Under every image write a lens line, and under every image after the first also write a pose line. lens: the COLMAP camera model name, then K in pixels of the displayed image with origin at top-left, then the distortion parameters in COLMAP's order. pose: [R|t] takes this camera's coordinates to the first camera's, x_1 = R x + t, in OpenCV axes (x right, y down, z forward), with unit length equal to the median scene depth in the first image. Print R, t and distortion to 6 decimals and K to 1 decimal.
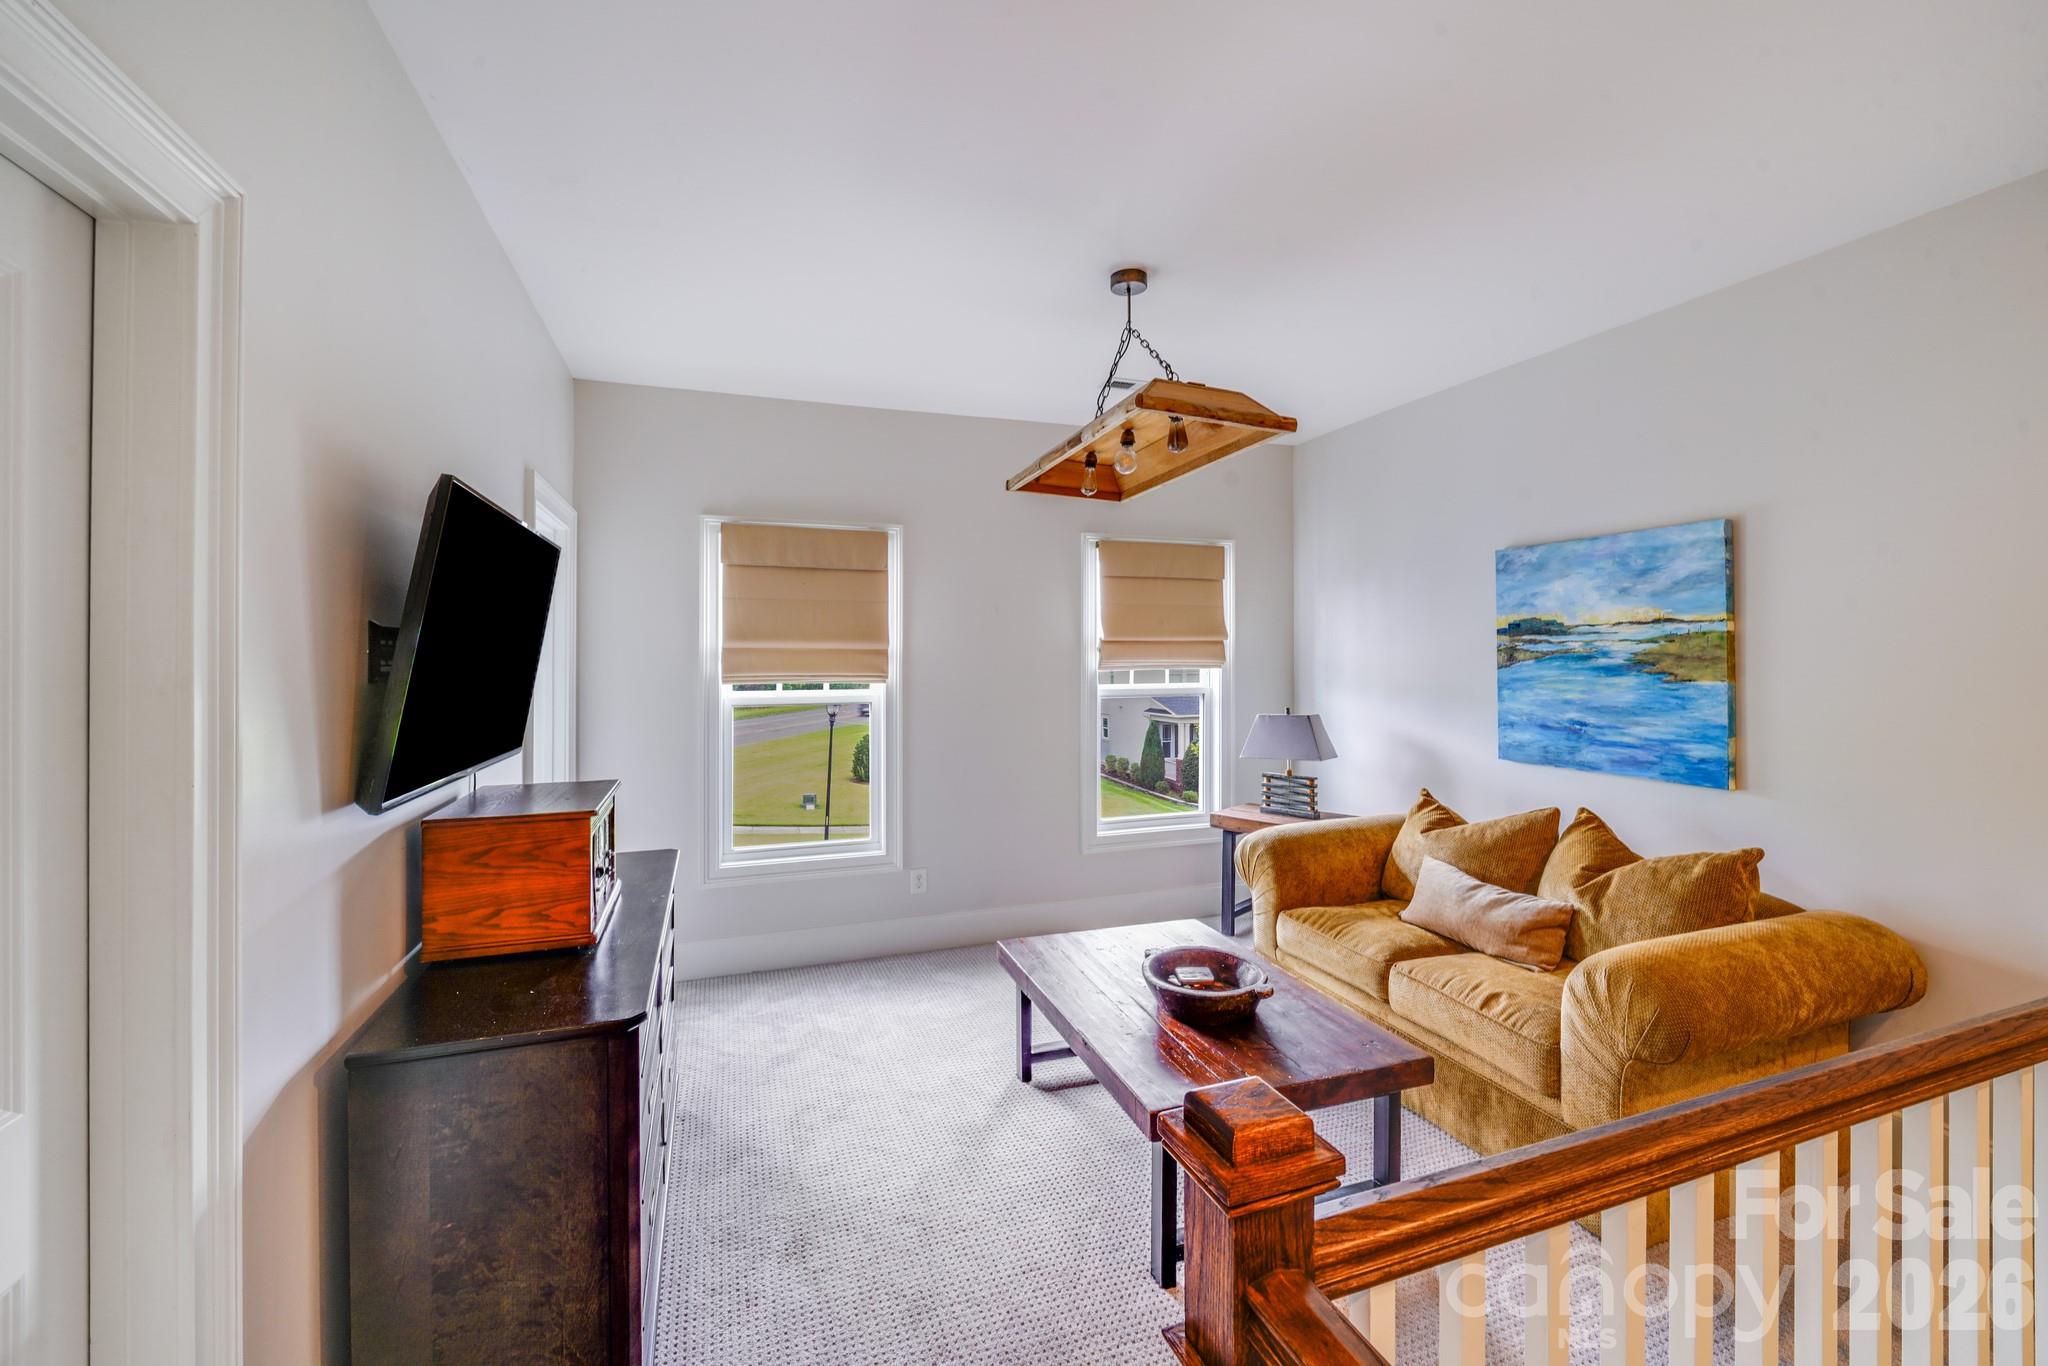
lens RADIAL K [[837.5, 0, 1030.4], [0, 837.5, 652.3], [0, 0, 1]] dist [-0.008523, -0.001994]
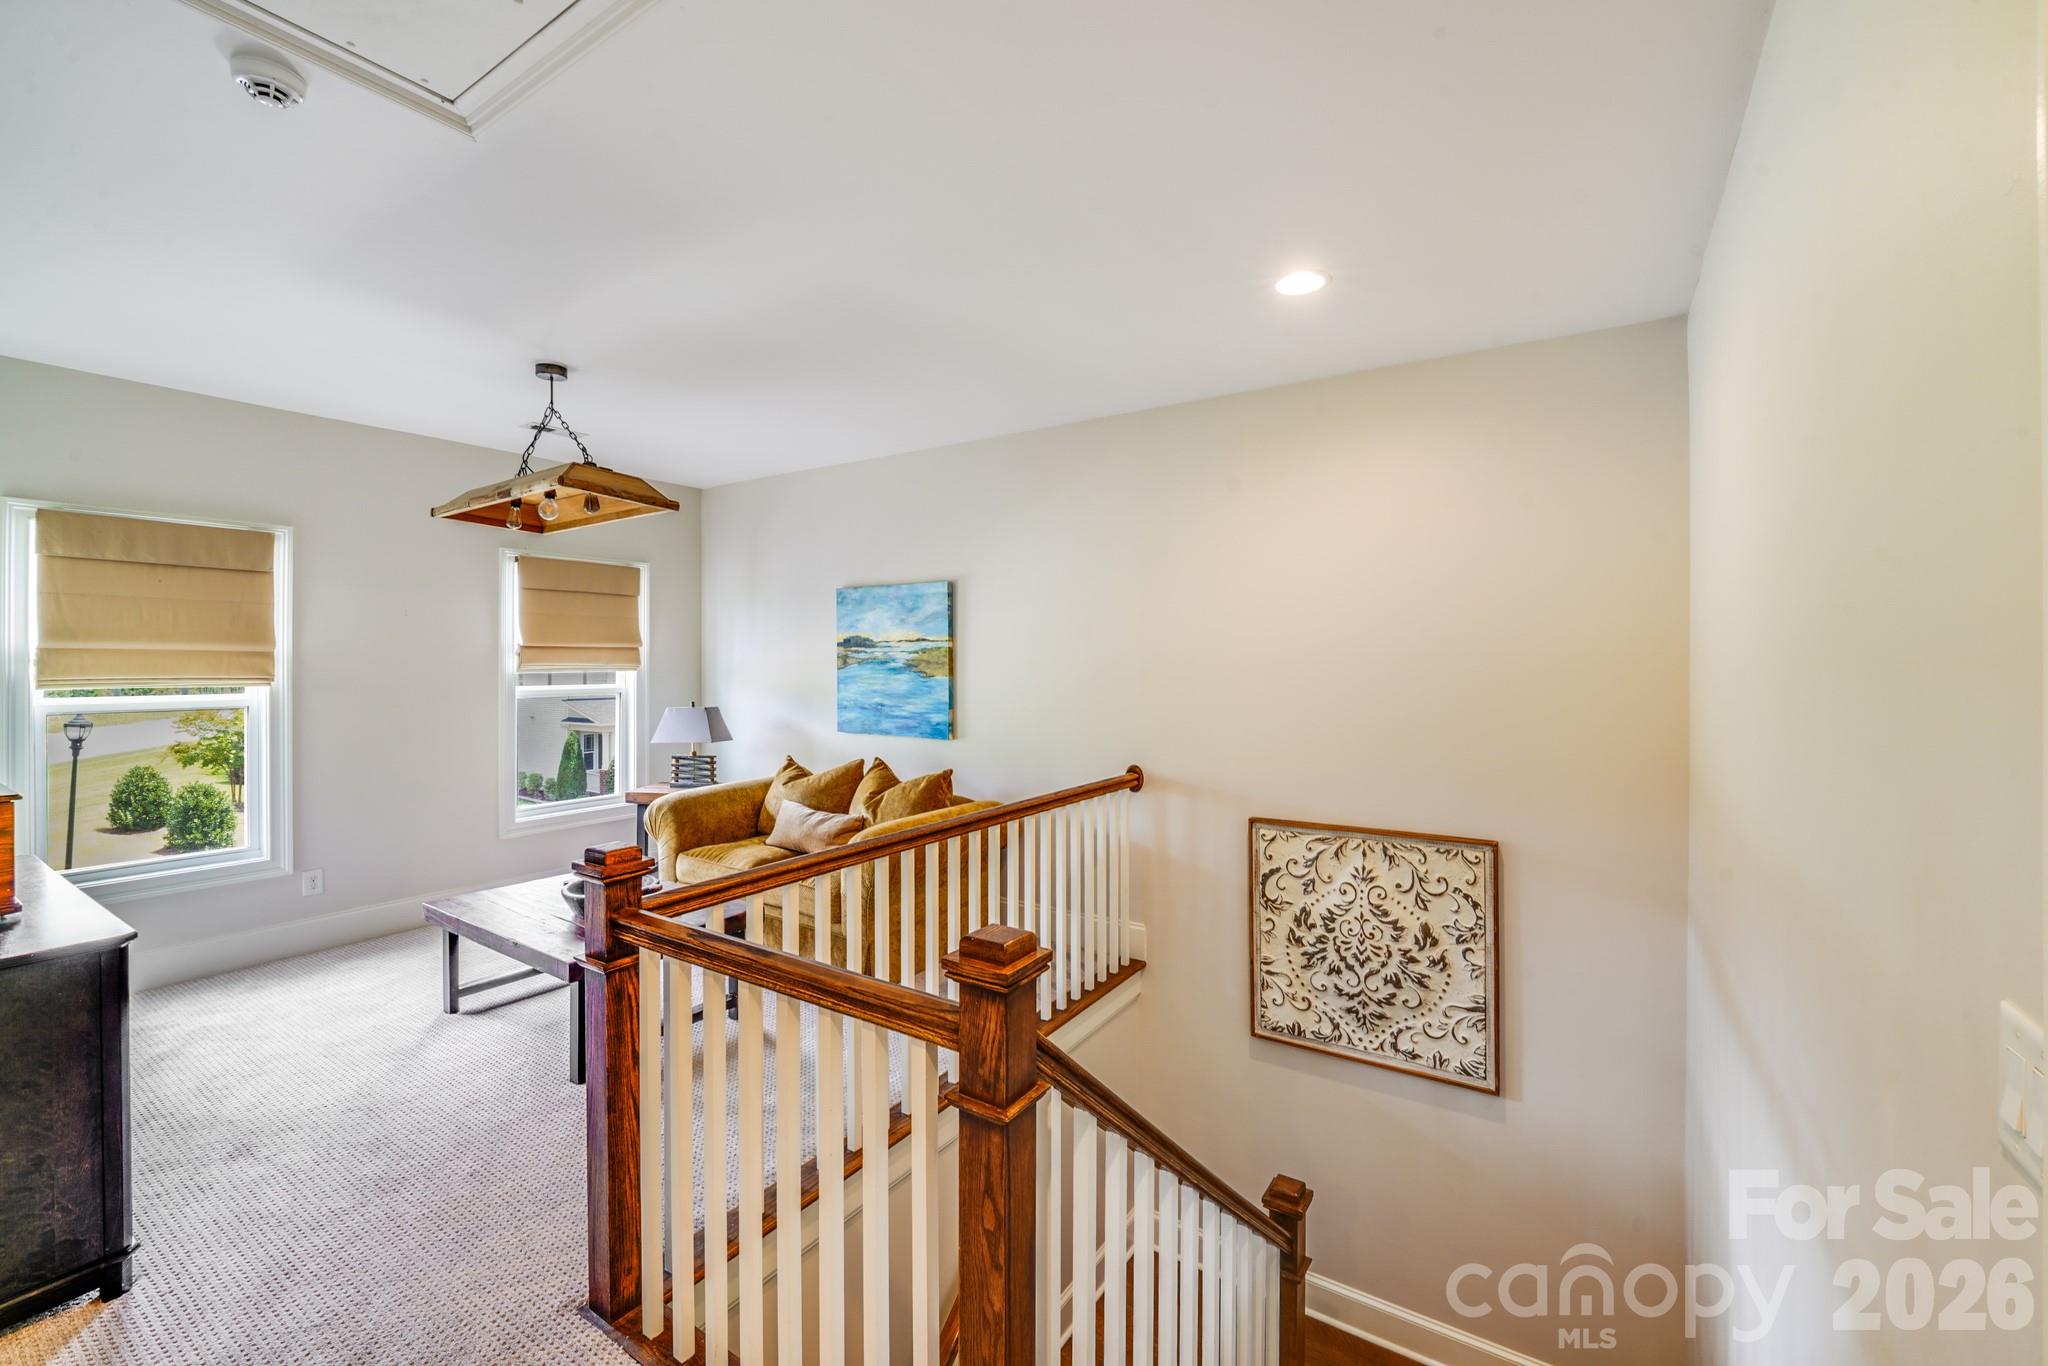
lens RADIAL K [[837.5, 0, 1023.8], [0, 837.5, 666.3], [0, 0, 1]] dist [-0.008523, -0.001994]
pose [[0.801984, 0.000508, 0.597346, -0.056285], [-0.006923, 0.999940, 0.008444, -0.001127], [-0.597306, -0.010907, 0.801939, -0.399478]]
